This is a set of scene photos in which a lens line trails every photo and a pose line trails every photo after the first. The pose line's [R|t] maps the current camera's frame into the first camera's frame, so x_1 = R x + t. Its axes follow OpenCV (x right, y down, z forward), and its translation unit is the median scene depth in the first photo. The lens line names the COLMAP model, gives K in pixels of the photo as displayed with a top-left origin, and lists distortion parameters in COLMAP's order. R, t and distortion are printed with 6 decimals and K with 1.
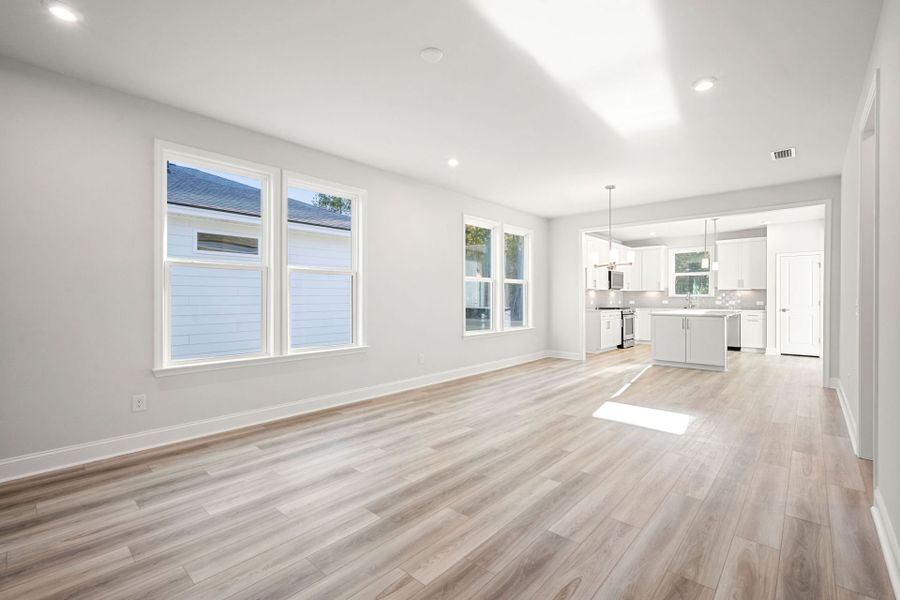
lens RADIAL K [[396.6, 0, 450.0], [0, 396.6, 300.0], [0, 0, 1]] dist [-0.000265, -0.000370]
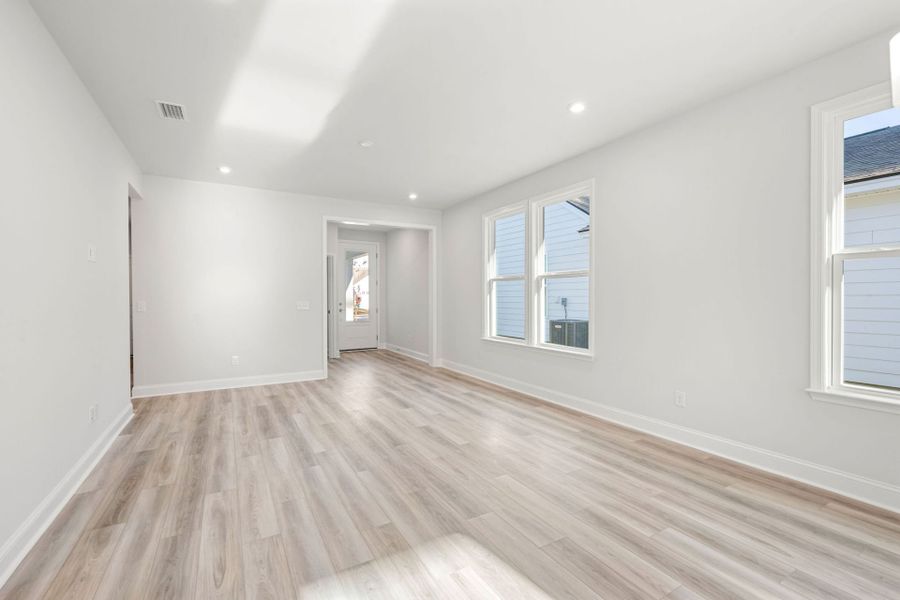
lens RADIAL K [[396.6, 0, 450.0], [0, 396.6, 300.0], [0, 0, 1]] dist [-0.000265, -0.000370]
pose [[-0.310977, 0.007881, -0.950385, 1.056053], [0.000189, 0.999966, 0.008230, -0.015975], [0.950417, 0.002379, -0.310968, 1.432227]]
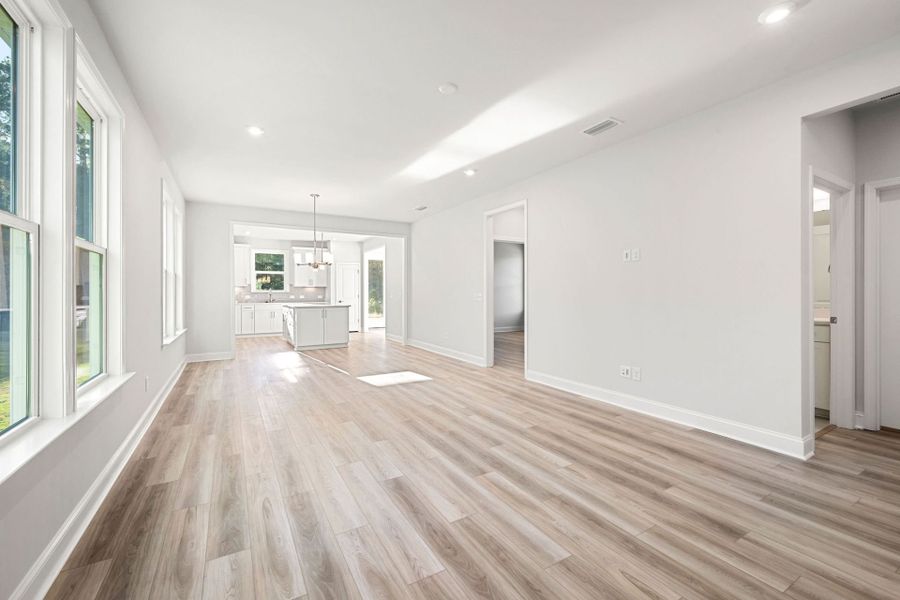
lens RADIAL K [[379.8, 0, 455.1], [0, 379.8, 306.2], [0, 0, 1]] dist [-0.001206, -0.000265]
pose [[0.290675, -0.034389, 0.956204, -0.892242], [0.008542, 0.999407, 0.033346, -0.000123], [-0.956784, -0.001525, 0.290796, 0.527012]]
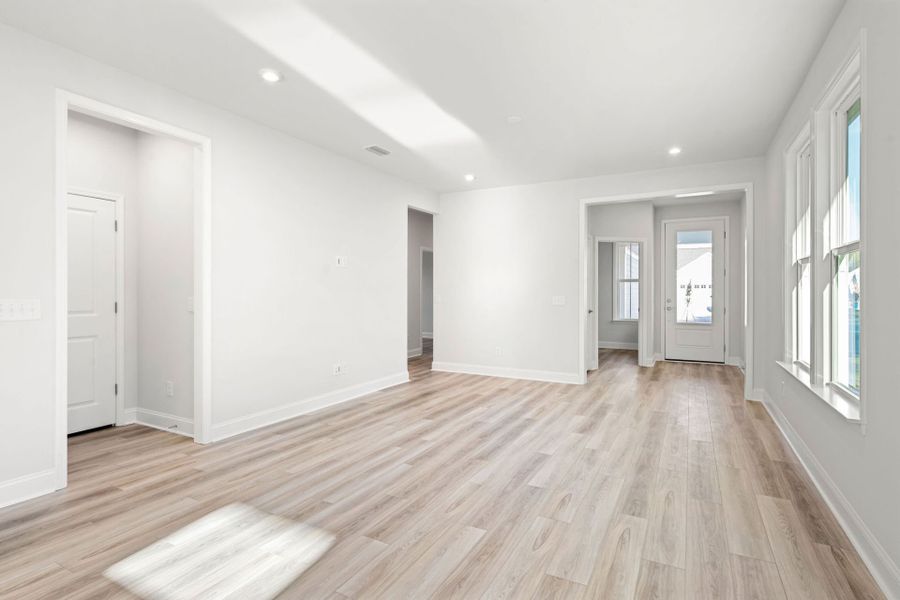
lens RADIAL K [[446.9, 0, 448.9], [0, 446.9, 292.2], [0, 0, 1]] dist [-0.000553, -0.000212]
pose [[-0.970316, -0.001350, -0.241838, 0.439143], [-0.002229, 0.999992, 0.003361, -0.018098], [0.241832, 0.003800, -0.970311, 1.964746]]
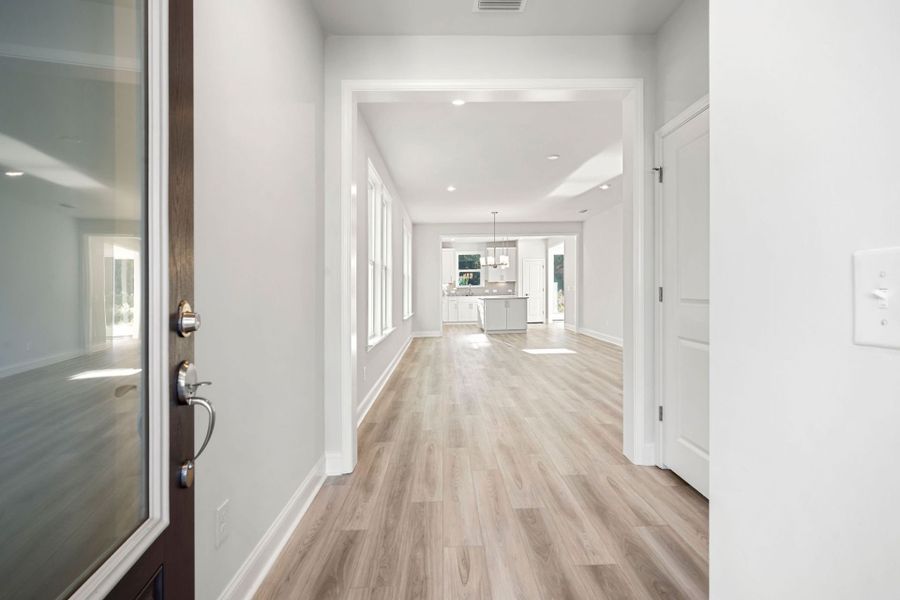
lens RADIAL K [[446.9, 0, 448.9], [0, 446.9, 292.2], [0, 0, 1]] dist [-0.000553, -0.000212]
pose [[0.728028, -0.017125, 0.685333, -1.499611], [0.023112, 0.999733, 0.000430, 0.018147], [-0.685157, 0.015527, 0.728230, -0.171531]]
